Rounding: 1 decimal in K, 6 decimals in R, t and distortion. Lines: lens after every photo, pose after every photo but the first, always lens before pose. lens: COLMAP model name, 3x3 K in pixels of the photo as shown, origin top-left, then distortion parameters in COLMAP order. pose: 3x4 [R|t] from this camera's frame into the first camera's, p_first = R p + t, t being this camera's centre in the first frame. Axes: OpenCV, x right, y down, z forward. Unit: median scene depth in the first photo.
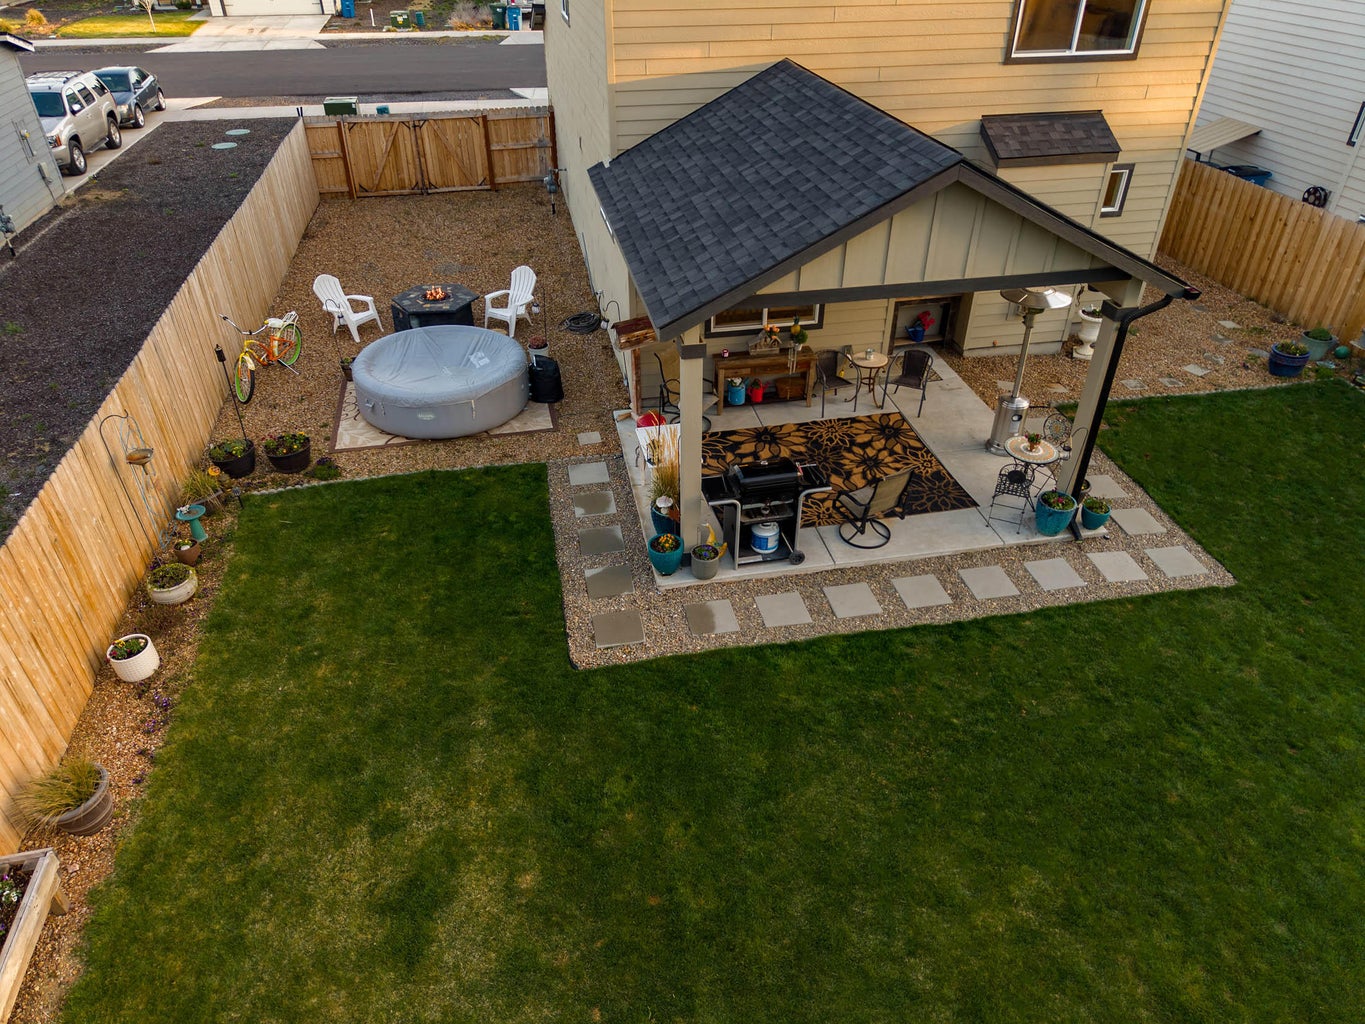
lens RADIAL K [[913.6, 0, 679.5], [0, 913.6, 512.3], [0, 0, 1]] dist [0.008273, 0.000508]
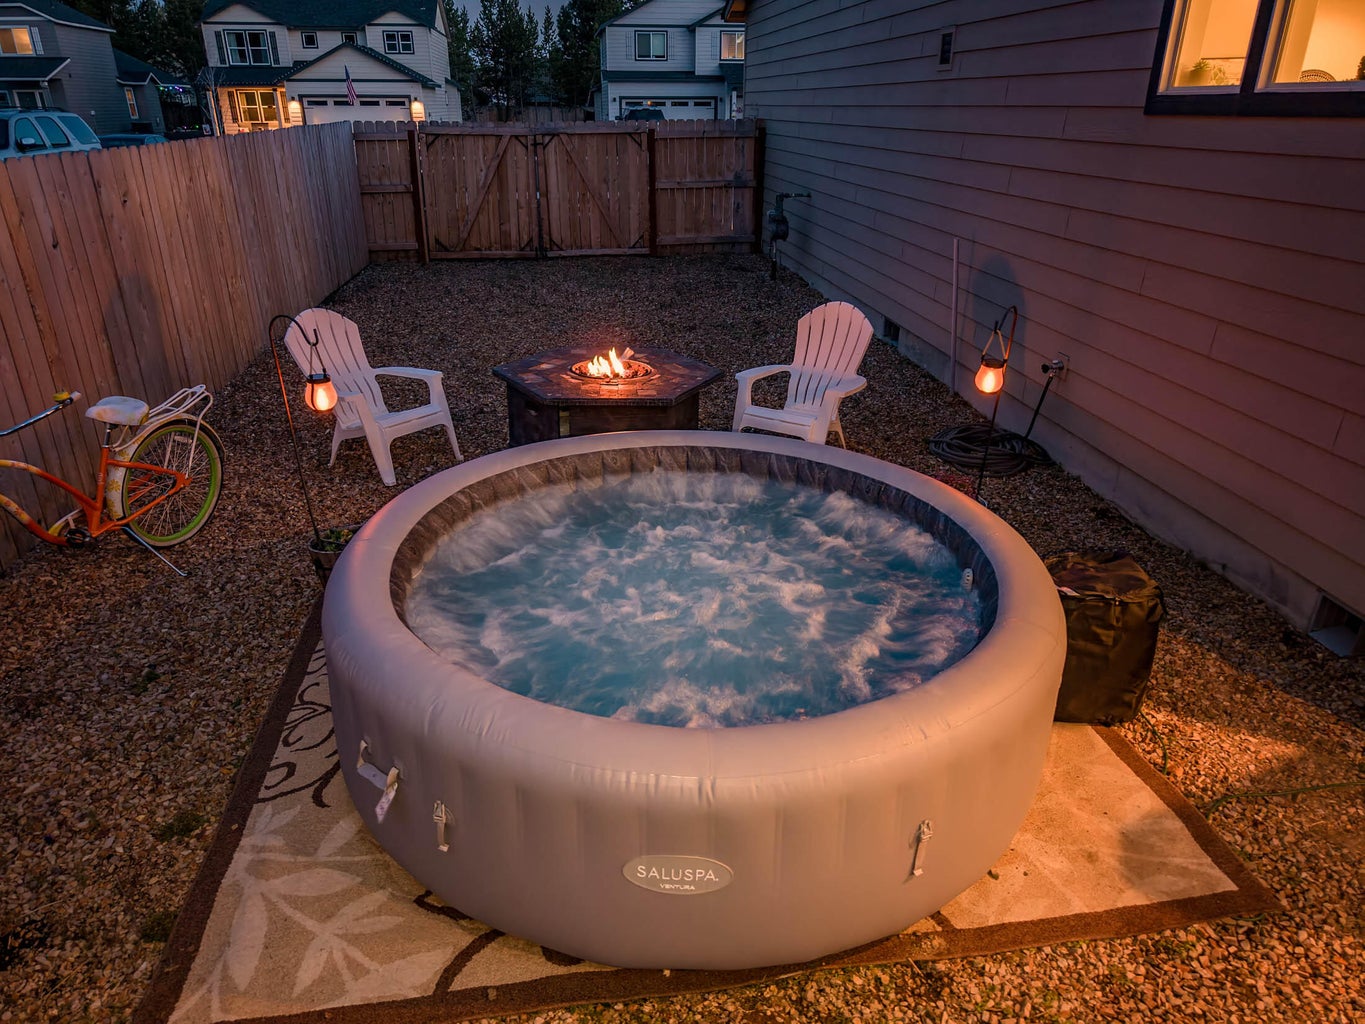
lens RADIAL K [[911.1, 0, 682.5], [0, 911.1, 512.0], [0, 0, 1]] dist [0.008827, -0.007487]
pose [[0.998046, 0.025757, -0.056934, -0.151239], [-0.035799, 0.982444, -0.183089, -0.079790], [0.051218, 0.184769, 0.981446, 0.458884]]
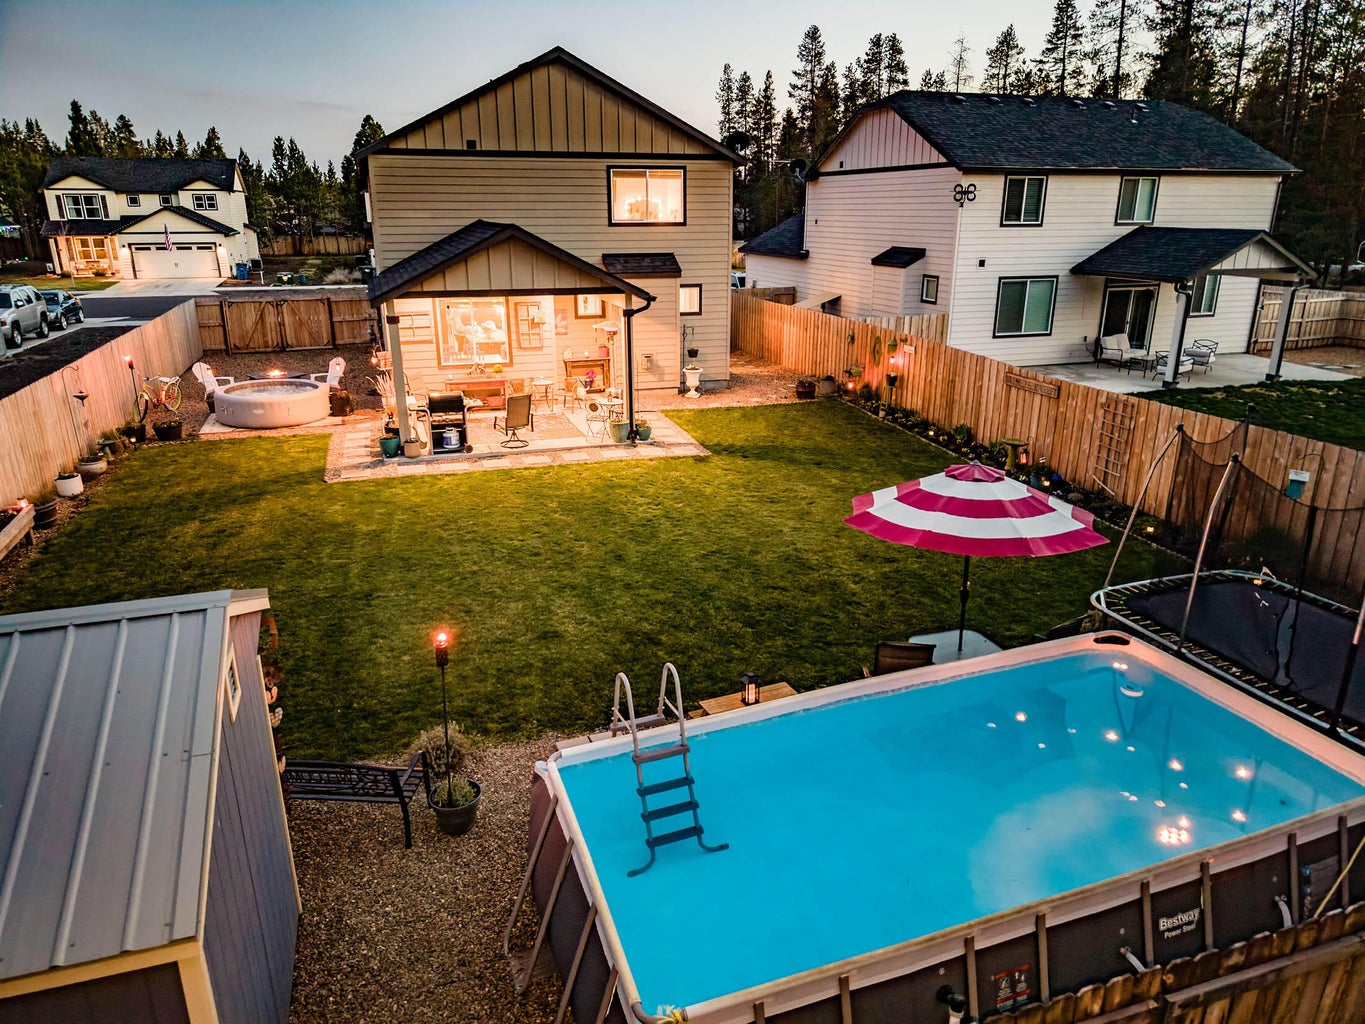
lens RADIAL K [[911.1, 0, 682.5], [0, 911.1, 512.0], [0, 0, 1]] dist [0.008827, -0.007487]
pose [[0.991997, -0.040318, 0.119648, 0.151886], [0.072158, 0.958671, -0.275214, 0.319991], [-0.103607, 0.281645, 0.953909, -0.326391]]
